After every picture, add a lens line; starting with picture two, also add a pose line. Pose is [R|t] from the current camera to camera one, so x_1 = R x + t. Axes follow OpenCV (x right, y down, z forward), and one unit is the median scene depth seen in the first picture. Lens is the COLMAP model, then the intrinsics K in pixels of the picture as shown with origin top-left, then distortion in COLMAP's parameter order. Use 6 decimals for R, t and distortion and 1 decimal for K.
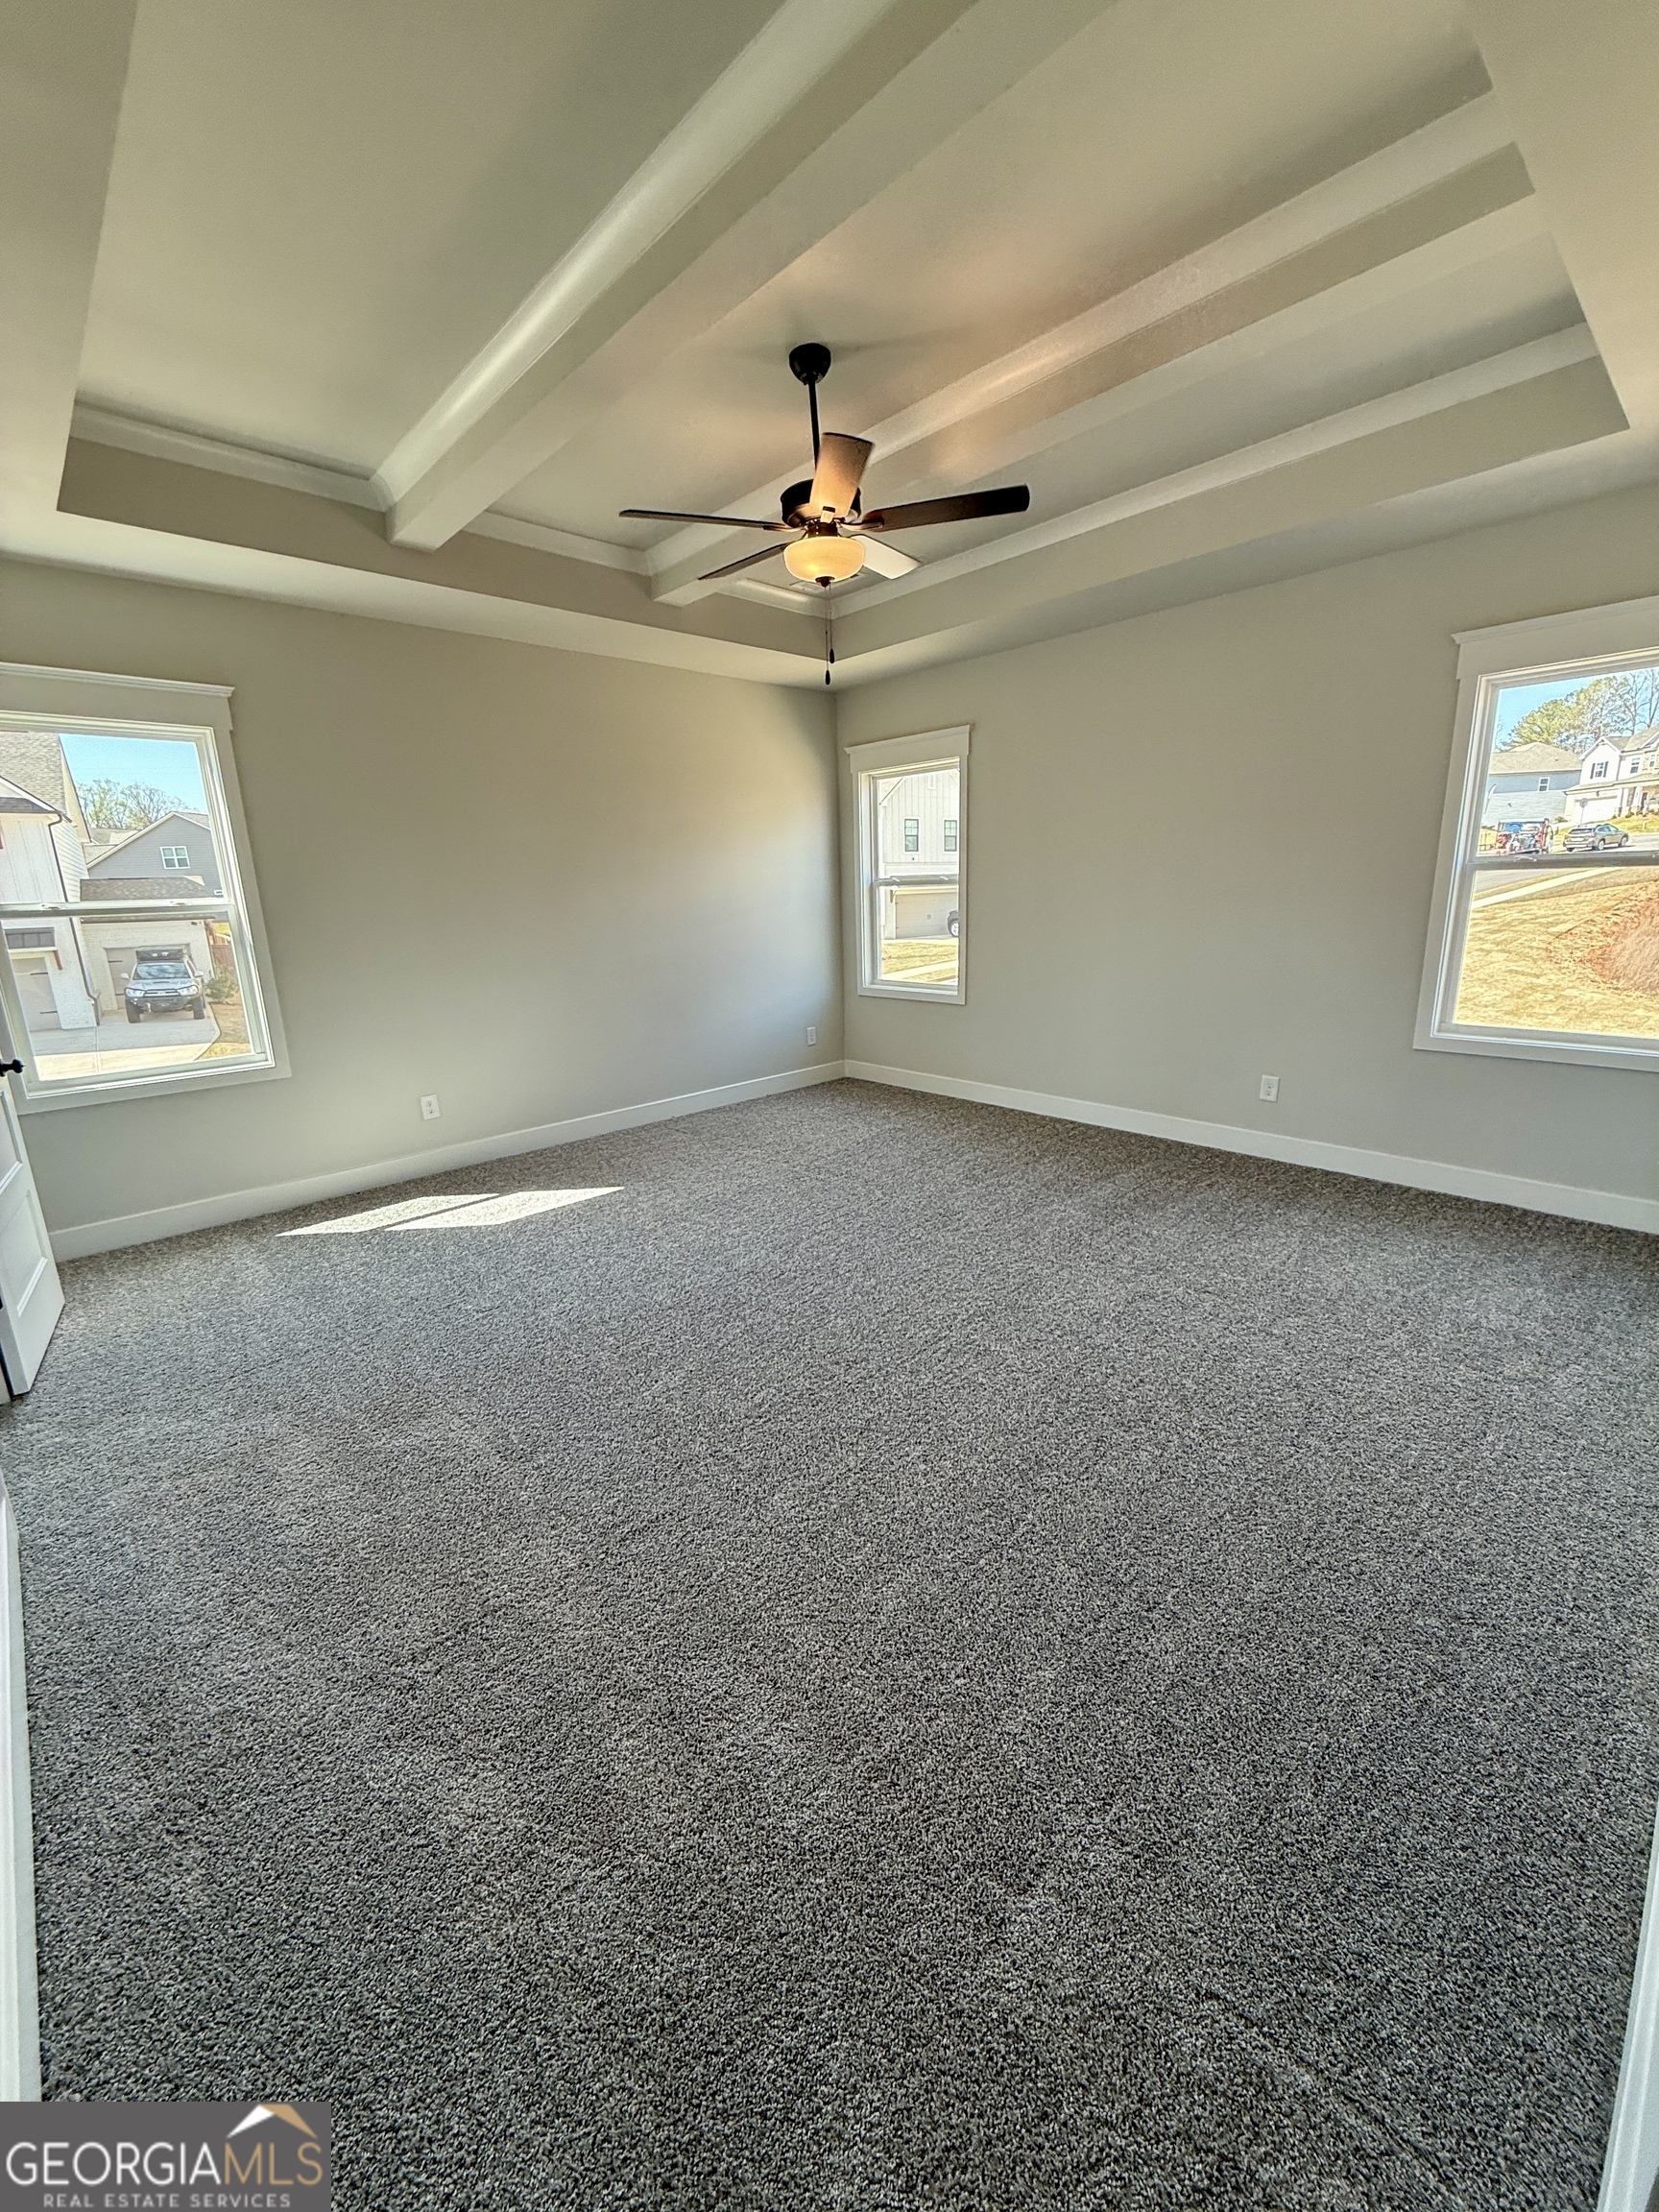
lens RADIAL K [[870.0, 0, 827.6], [0, 870.0, 1096.0], [0, 0, 1]] dist [0.001878, 0.000304]
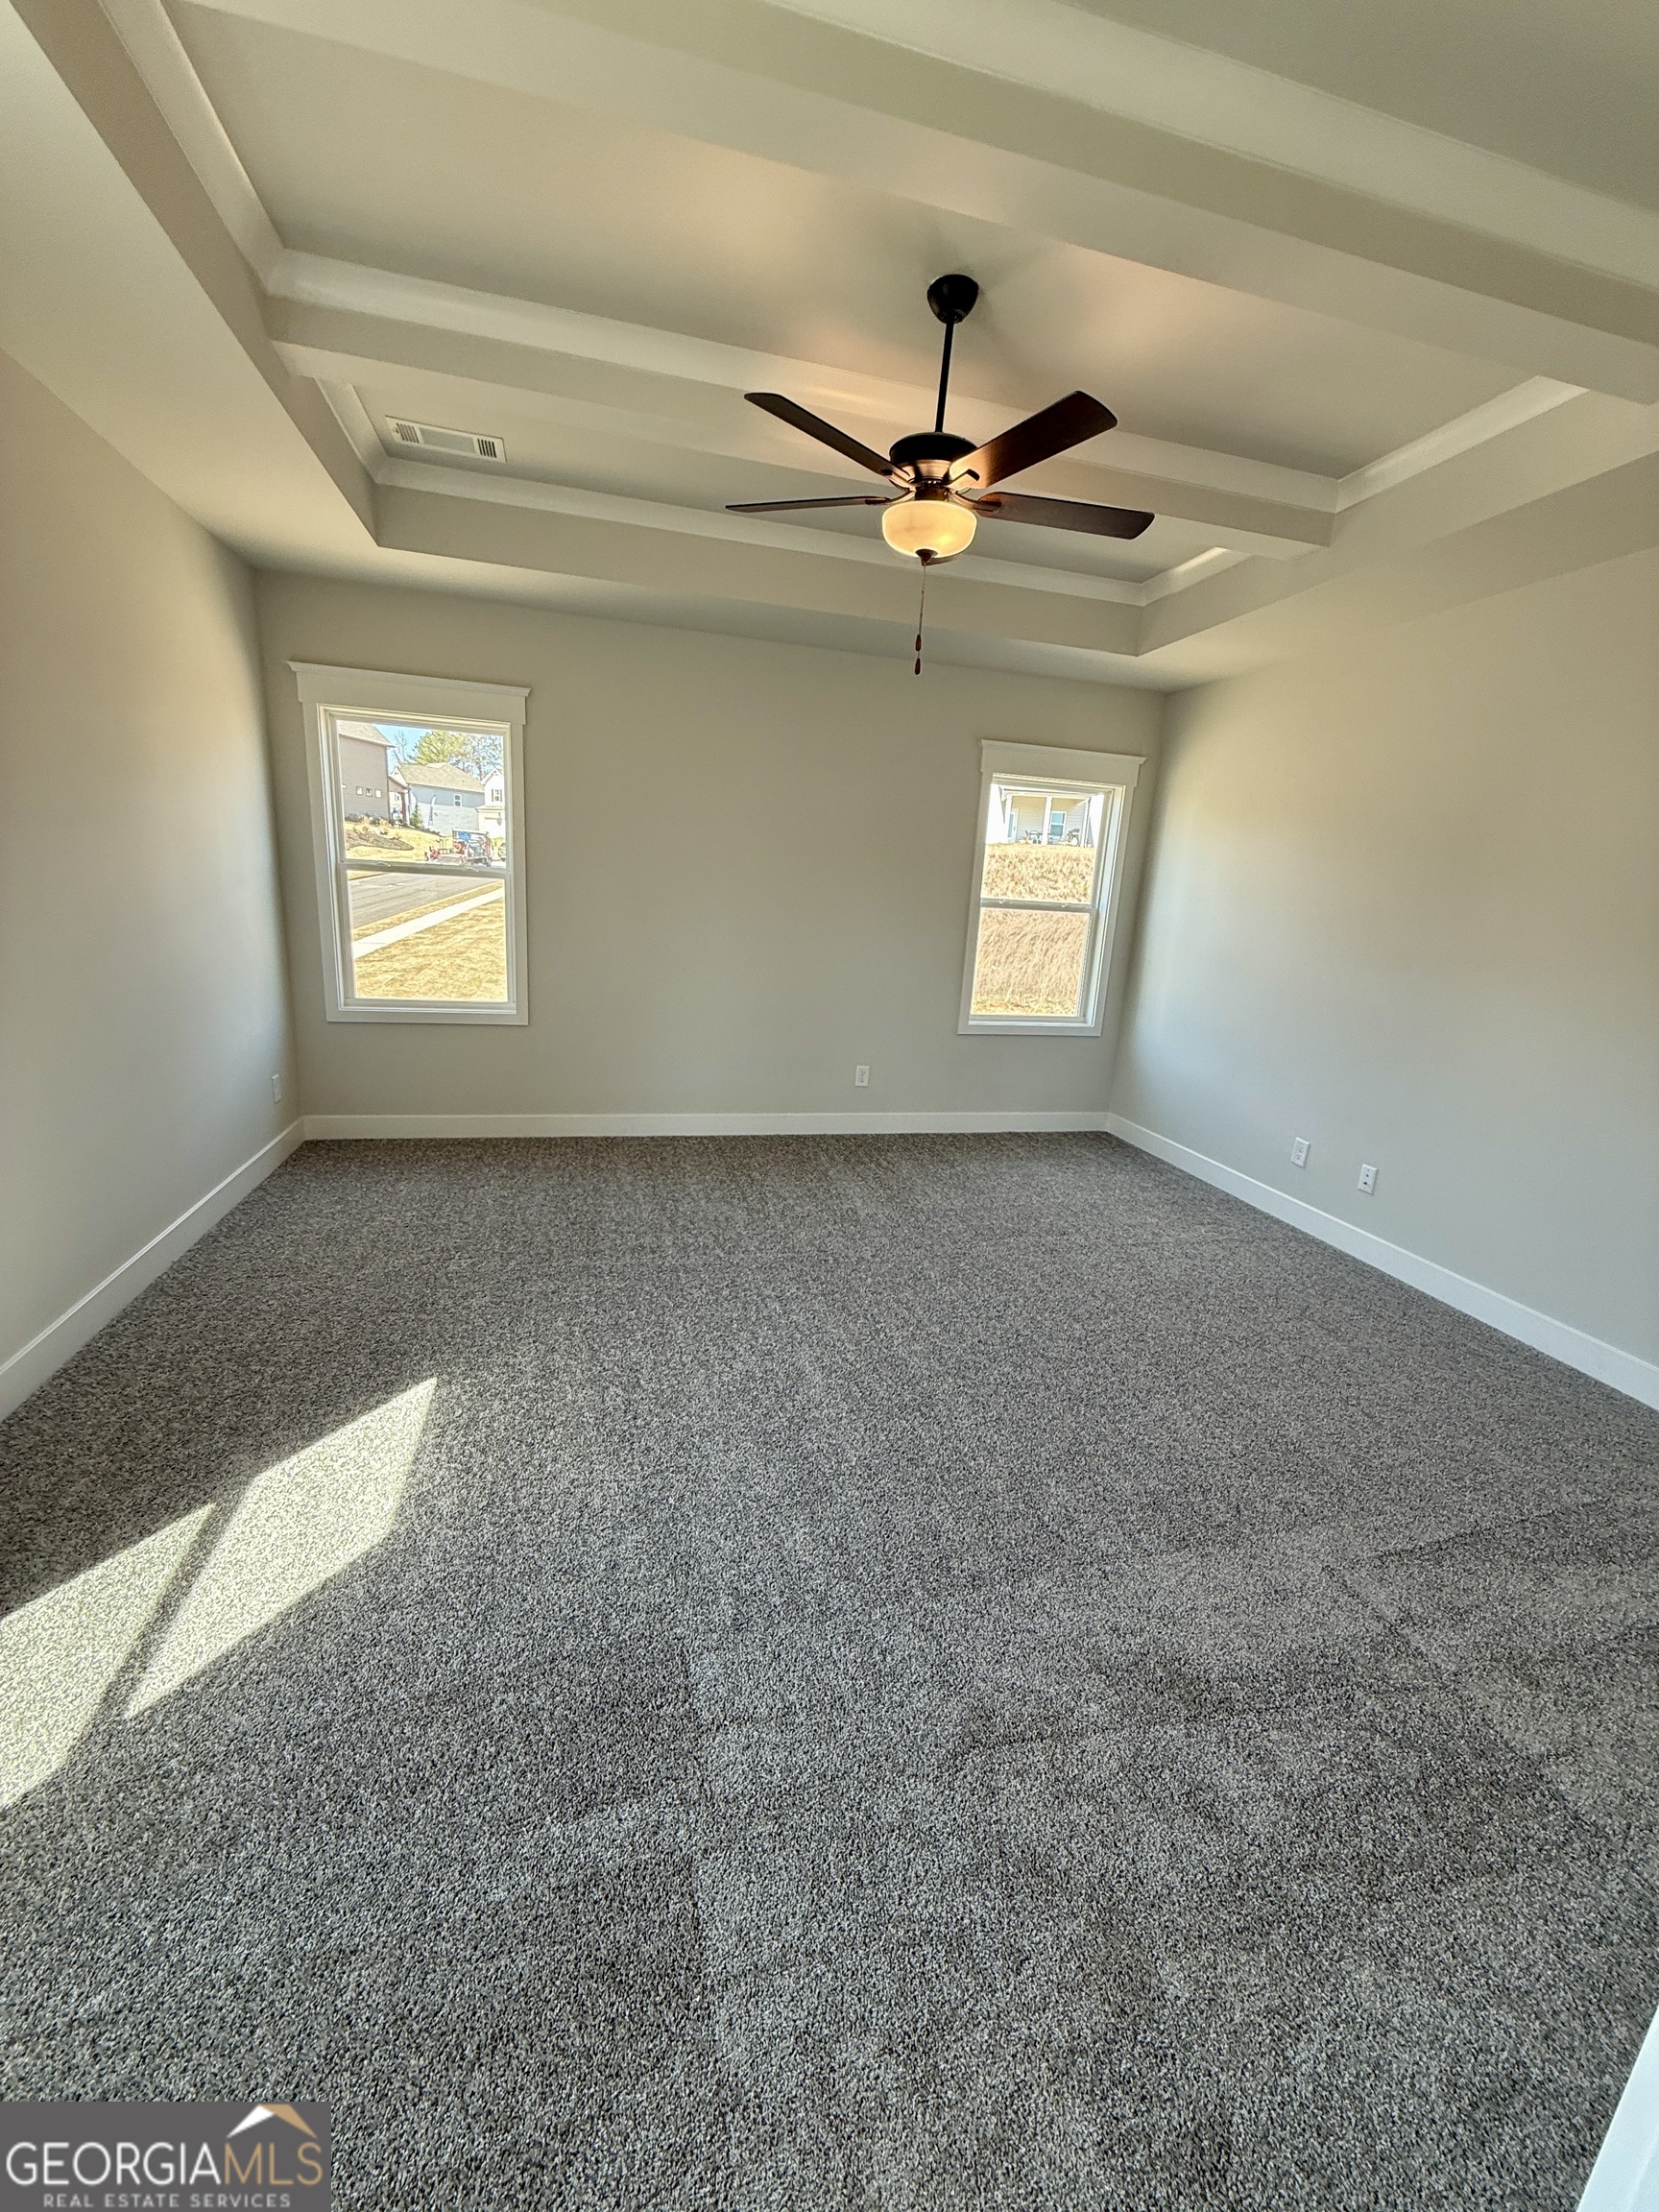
lens RADIAL K [[870.0, 0, 827.6], [0, 870.0, 1096.0], [0, 0, 1]] dist [0.001878, 0.000304]
pose [[0.486698, -0.144373, 0.861557, -0.570247], [0.133449, 0.986961, 0.090001, -0.098487], [-0.863317, 0.071171, 0.499619, 0.449151]]
